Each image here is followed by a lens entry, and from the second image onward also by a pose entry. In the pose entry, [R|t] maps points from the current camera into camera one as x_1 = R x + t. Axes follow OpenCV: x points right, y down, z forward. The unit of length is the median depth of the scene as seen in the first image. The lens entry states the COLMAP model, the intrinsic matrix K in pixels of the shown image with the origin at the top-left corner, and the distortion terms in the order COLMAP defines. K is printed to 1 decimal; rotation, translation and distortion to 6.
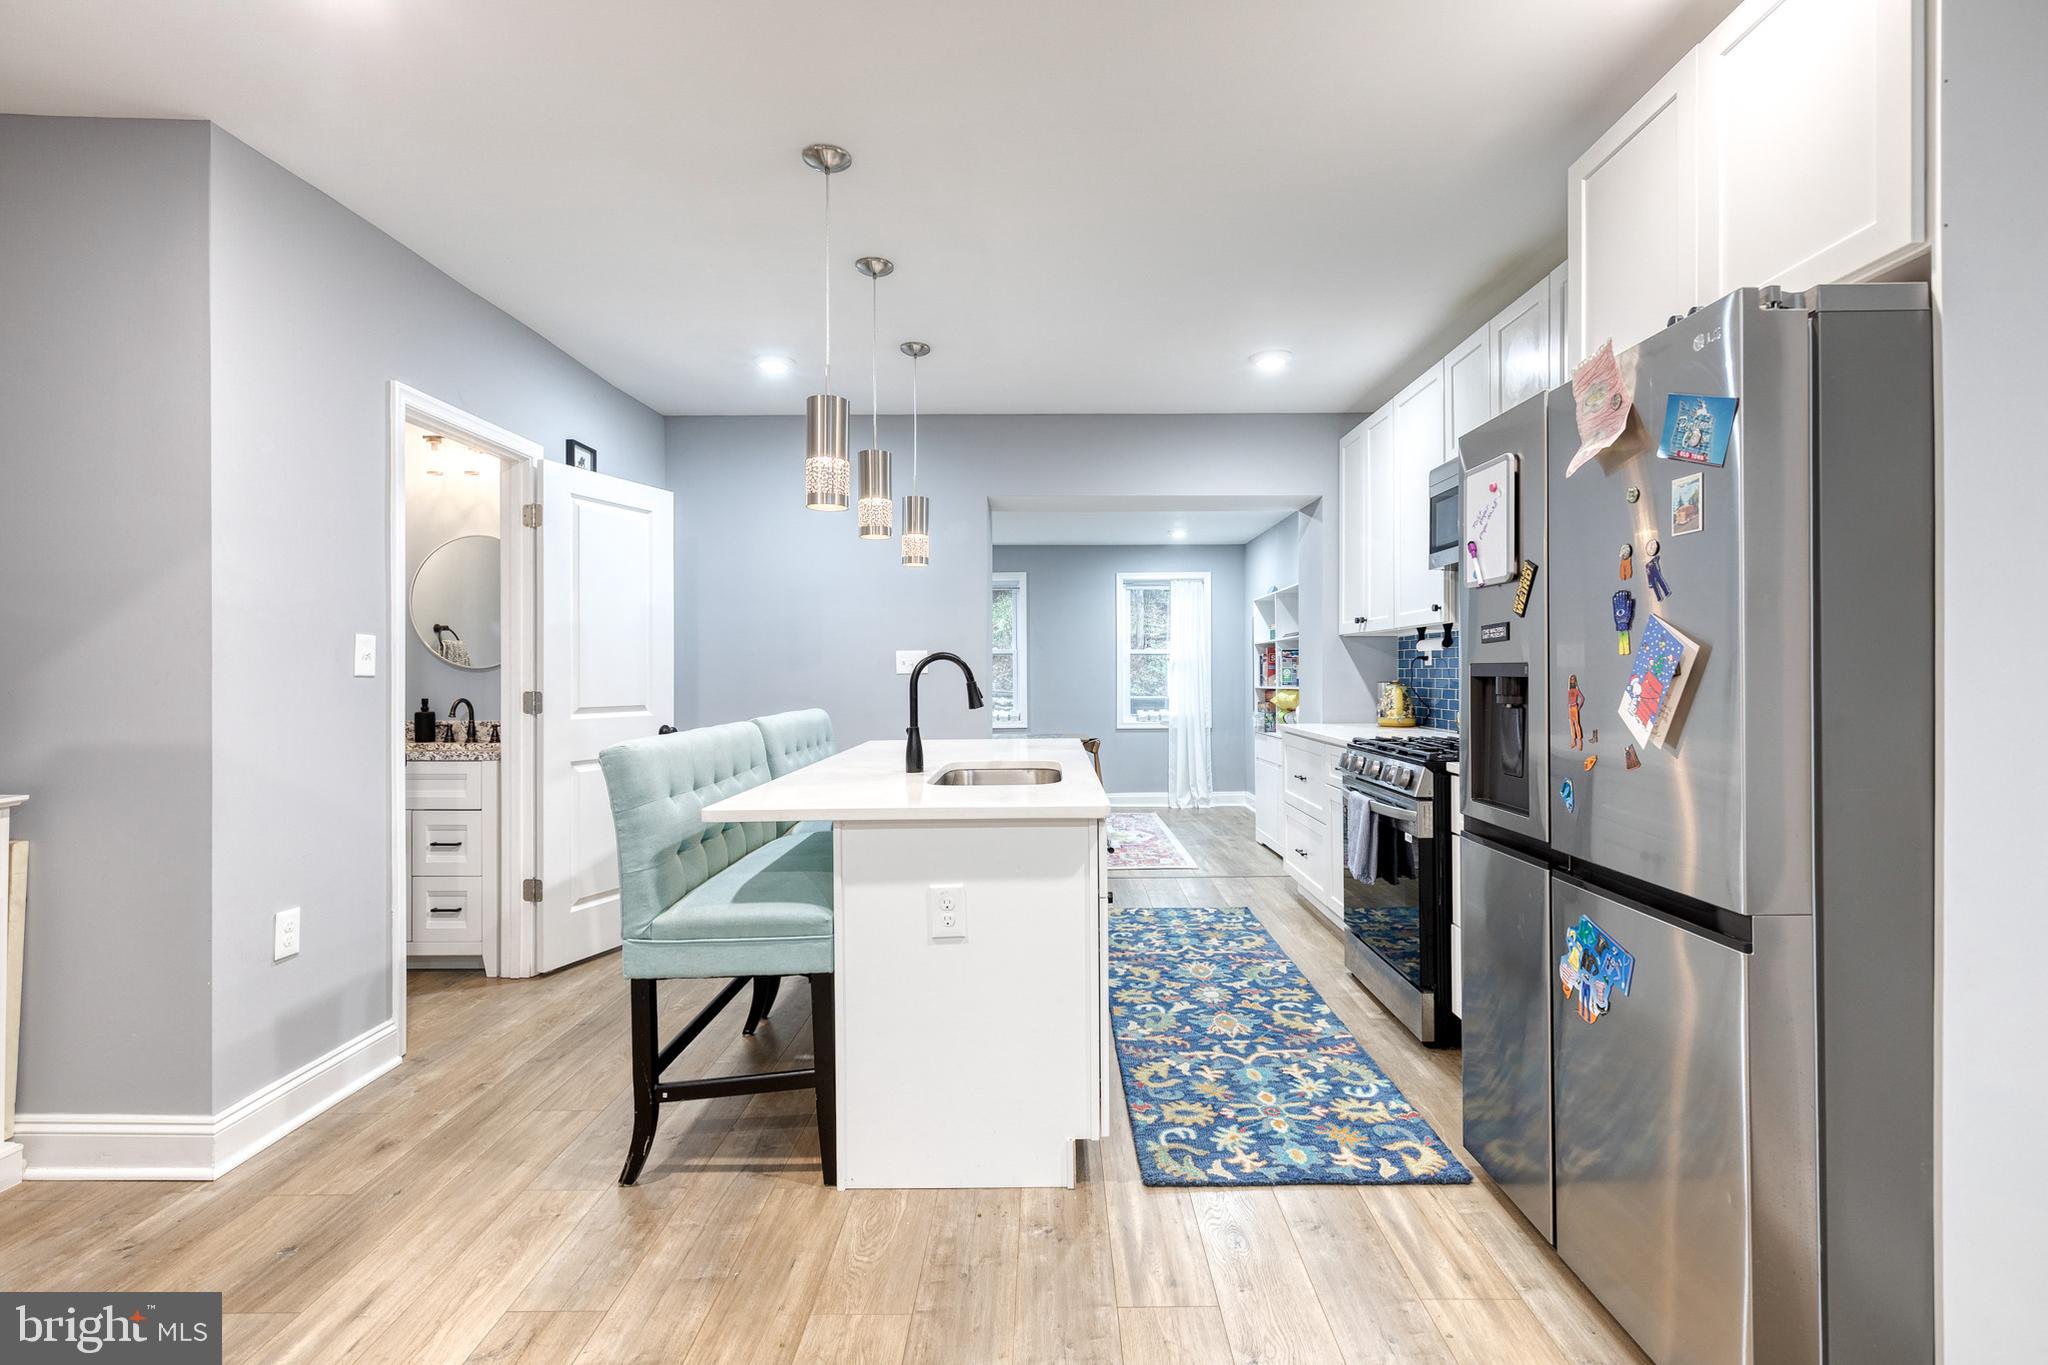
lens RADIAL K [[928.5, 0, 1050.7], [0, 928.5, 667.7], [0, 0, 1]] dist [0.009260, -0.000261]
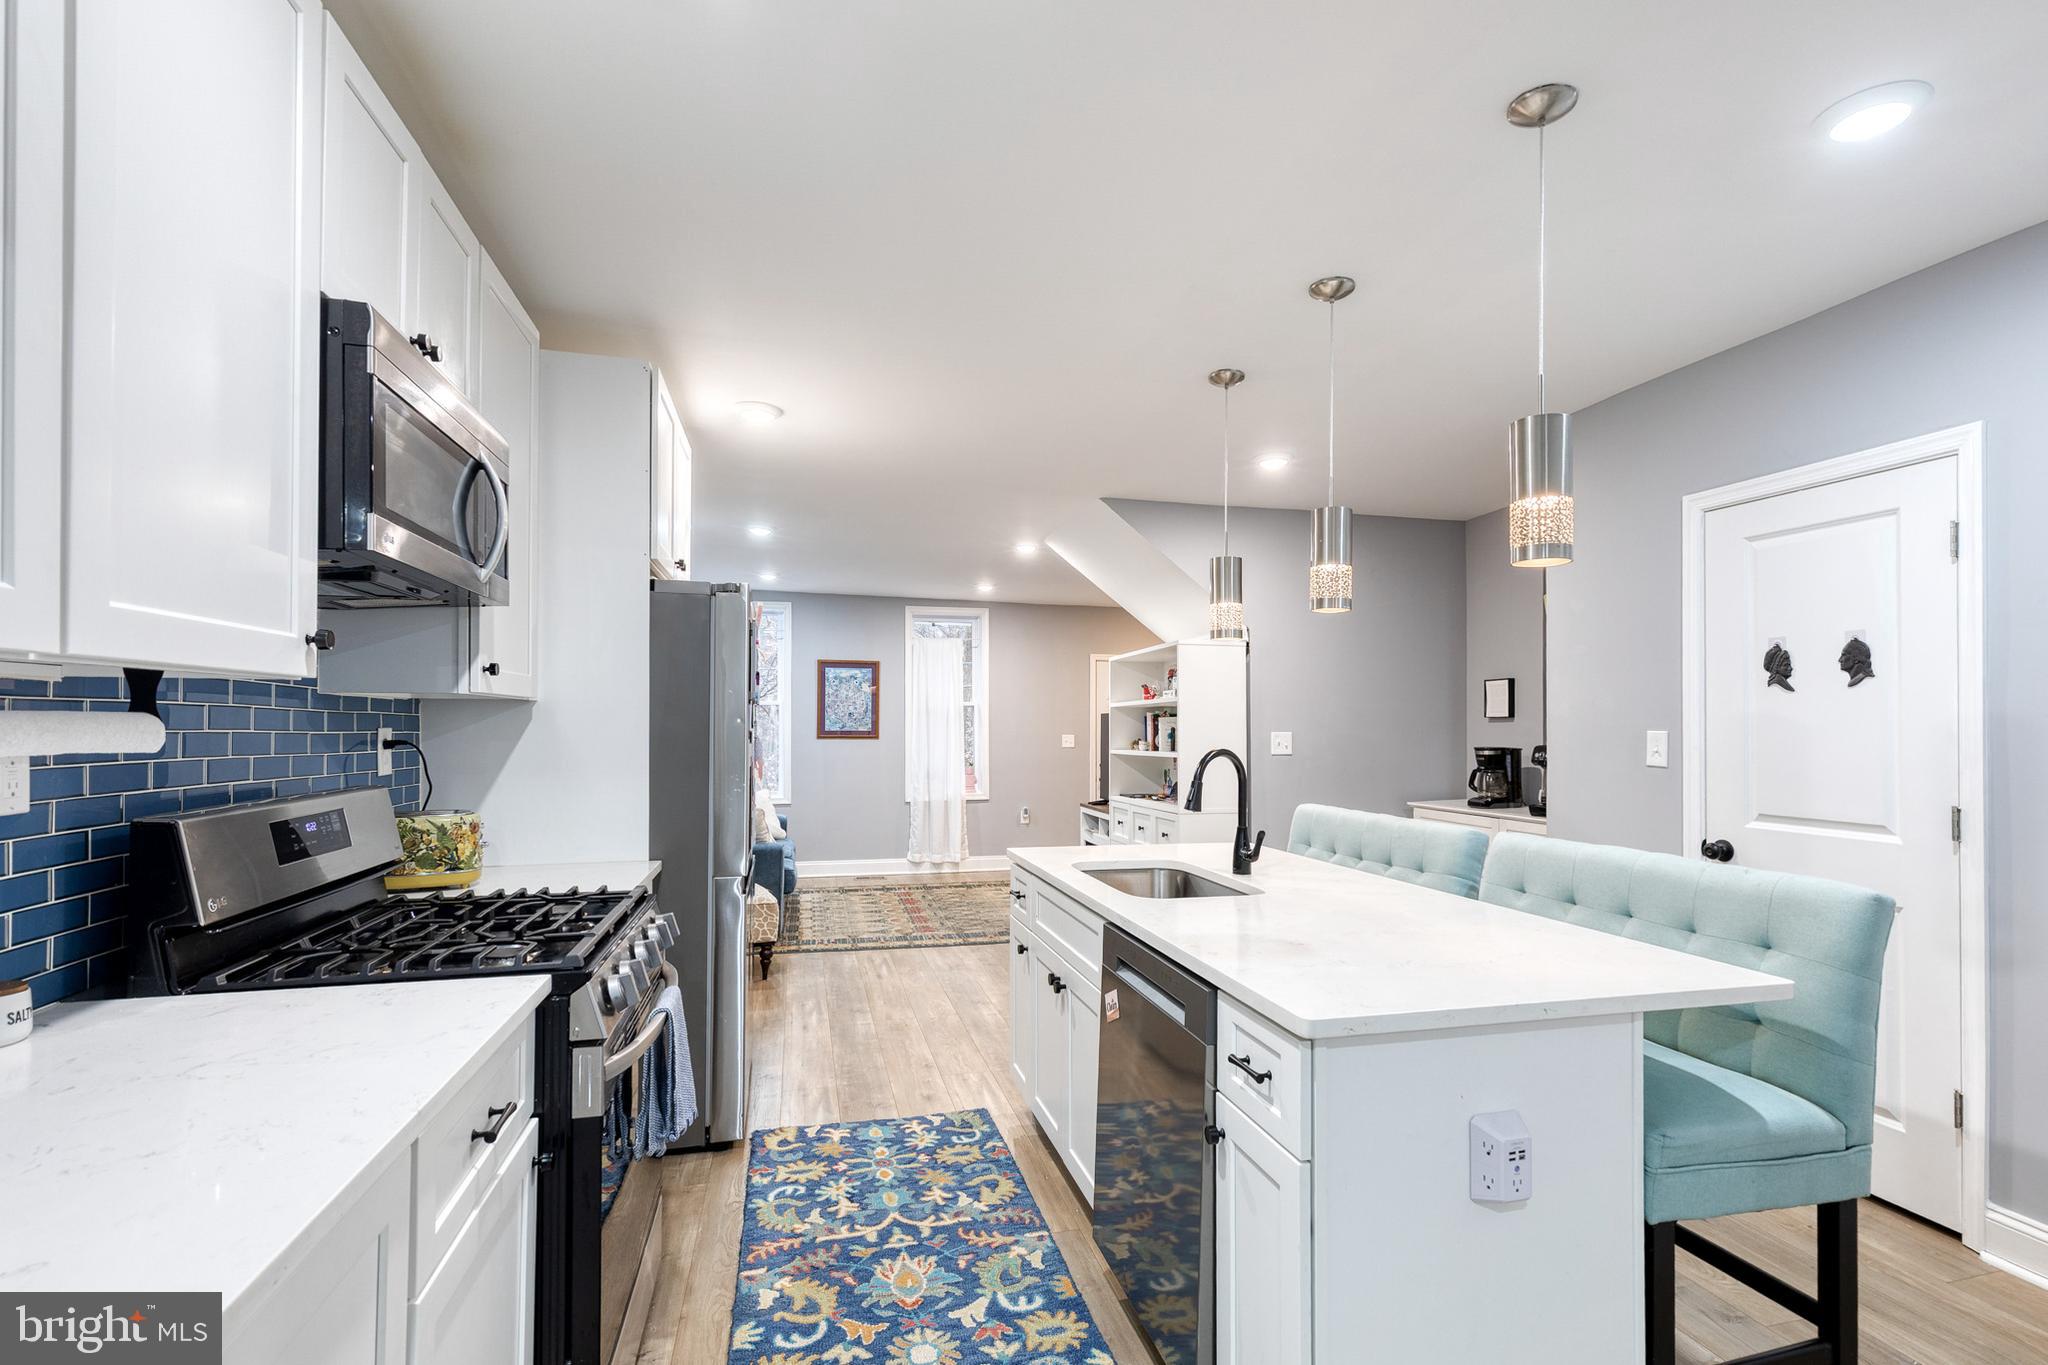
lens RADIAL K [[928.5, 0, 1052.8], [0, 928.5, 719.4], [0, 0, 1]] dist [0.009260, -0.000261]
pose [[-0.966189, -0.001874, -0.257829, 0.325724], [0.001505, 0.999916, -0.012908, -0.039710], [0.257831, -0.012859, -0.966104, 2.102961]]
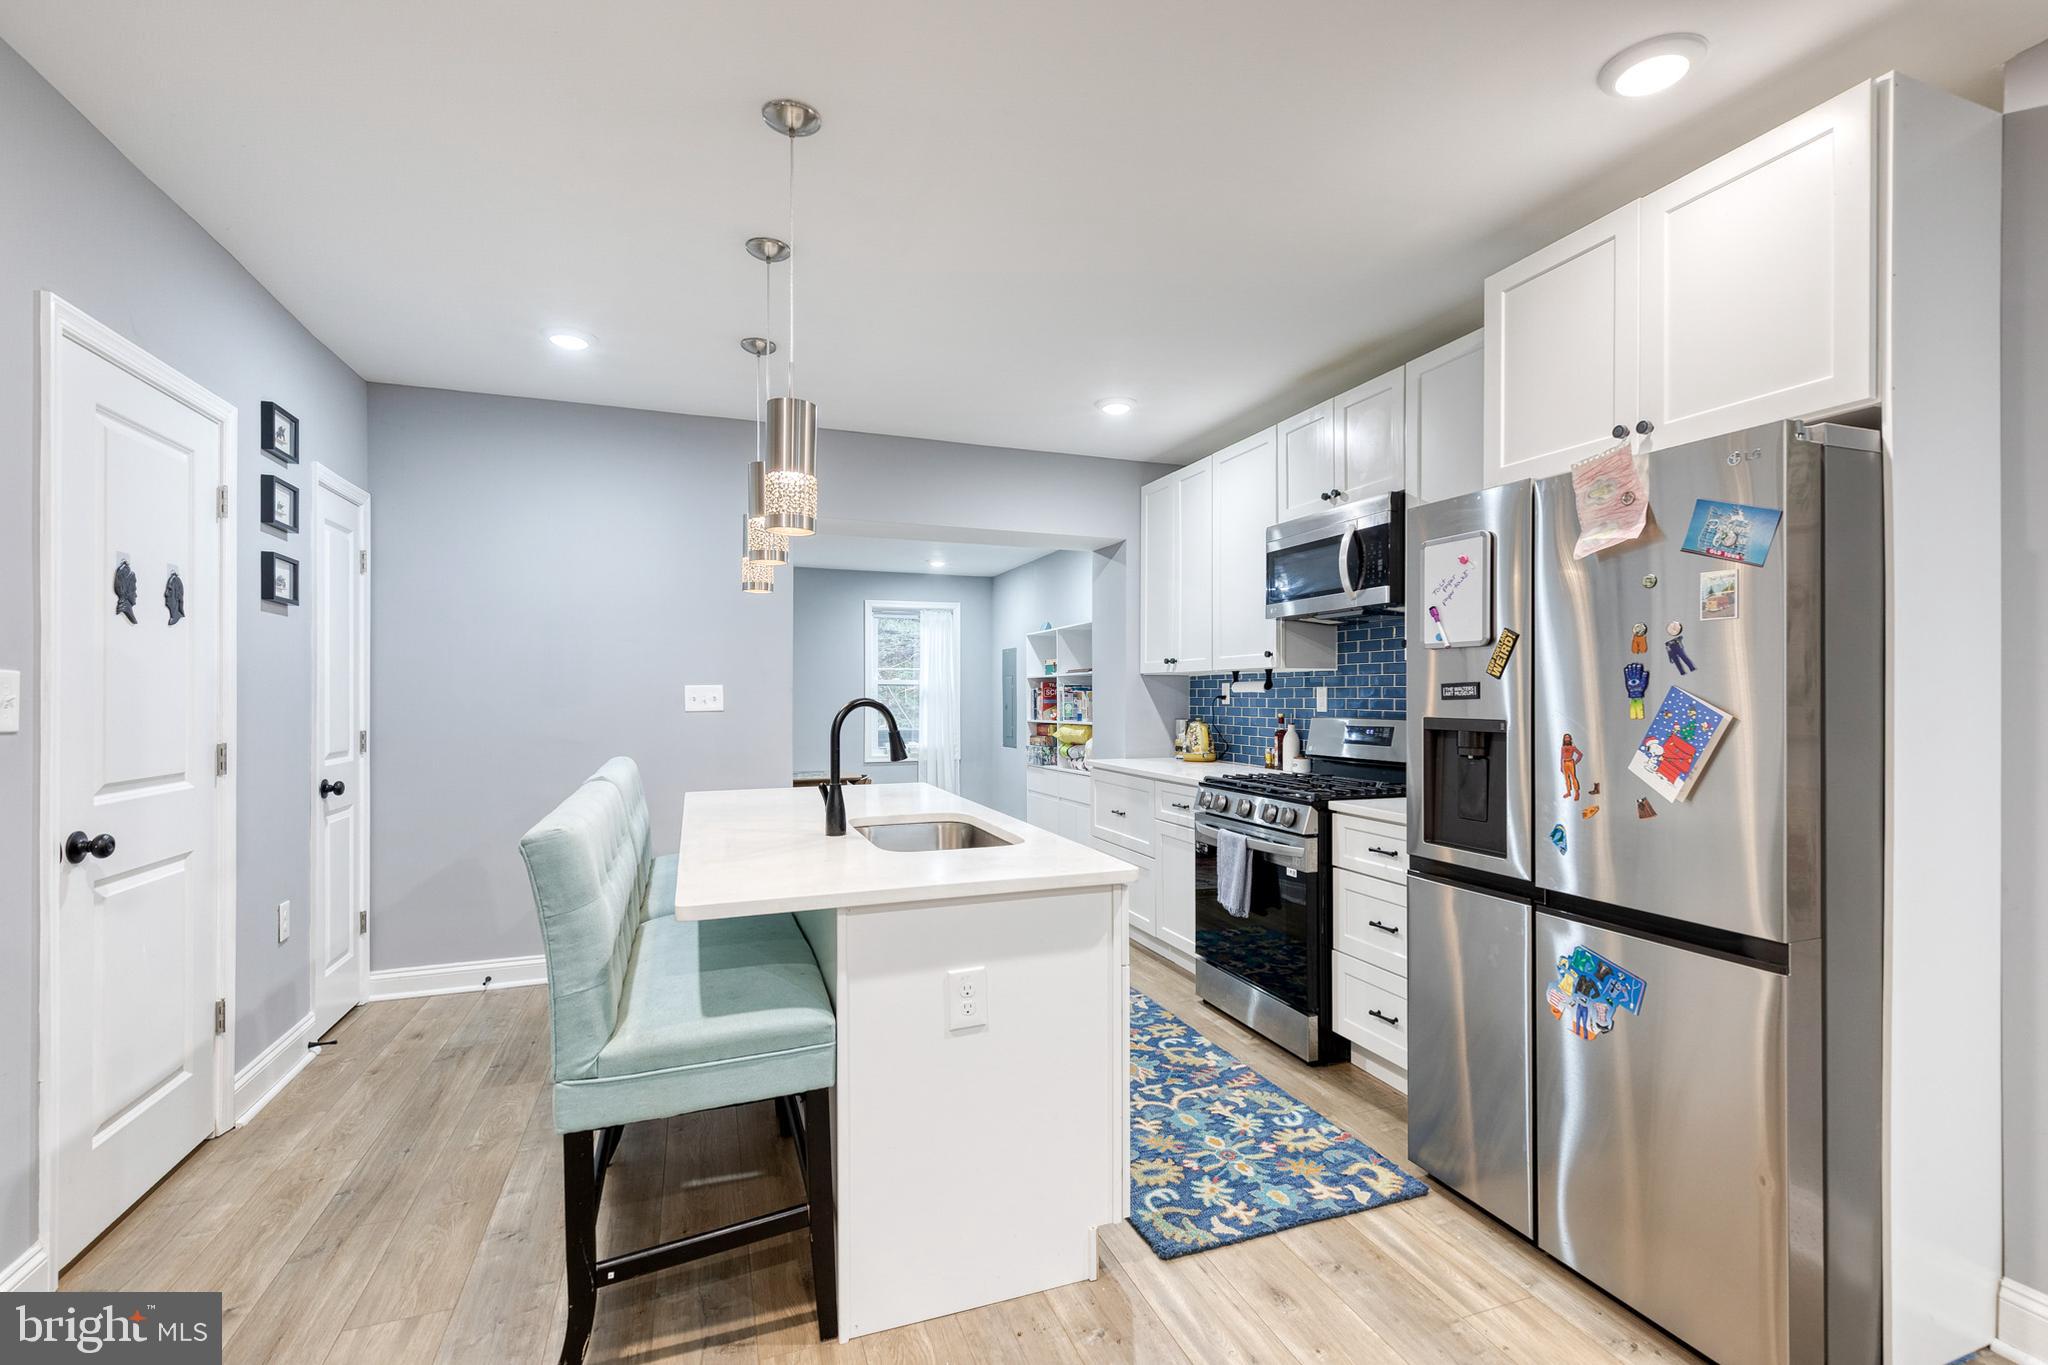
lens RADIAL K [[928.5, 0, 1054.3], [0, 928.5, 690.1], [0, 0, 1]] dist [0.009260, -0.000261]
pose [[0.932642, 0.007288, 0.360728, -0.304647], [-0.007020, 0.999973, -0.002053, -0.027170], [-0.360734, -0.000618, 0.932669, 0.119523]]
